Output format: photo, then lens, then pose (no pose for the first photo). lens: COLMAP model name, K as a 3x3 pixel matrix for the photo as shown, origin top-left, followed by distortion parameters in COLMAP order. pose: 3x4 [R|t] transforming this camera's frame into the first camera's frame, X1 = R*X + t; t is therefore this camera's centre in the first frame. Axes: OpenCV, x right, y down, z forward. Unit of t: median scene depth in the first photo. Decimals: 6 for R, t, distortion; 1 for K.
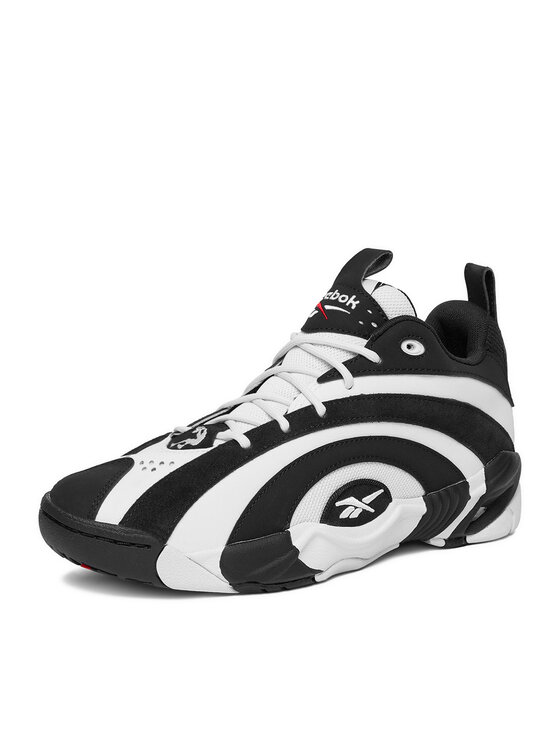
lens RADIAL K [[2172.9, 0, 281.9], [0, 2172.9, 371.8], [0, 0, 1]] dist [0.548411, 0.000000]
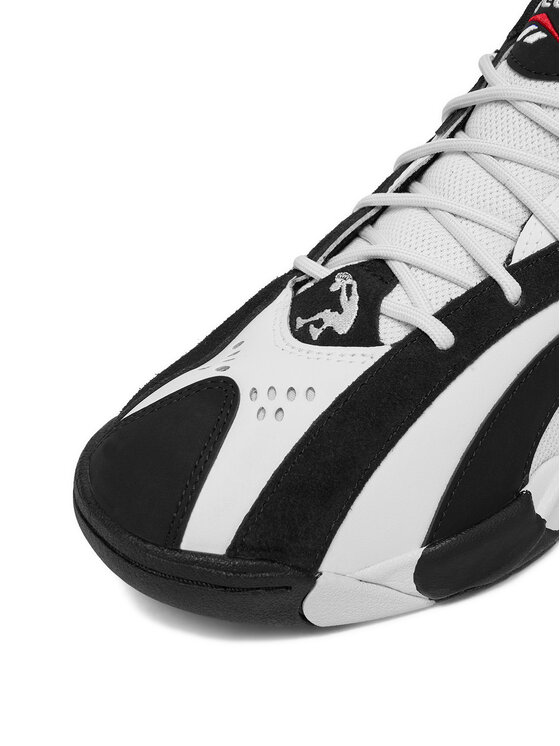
lens RADIAL K [[977.1, 0, 279.4], [0, 977.1, 370.5], [0, 0, 1]] dist [0.051024, 0.000000]
pose [[0.997655, -0.066850, 0.014685, -0.059556], [0.053846, 0.899046, 0.434530, -0.063927], [-0.042251, -0.432721, 0.900537, 0.769024]]
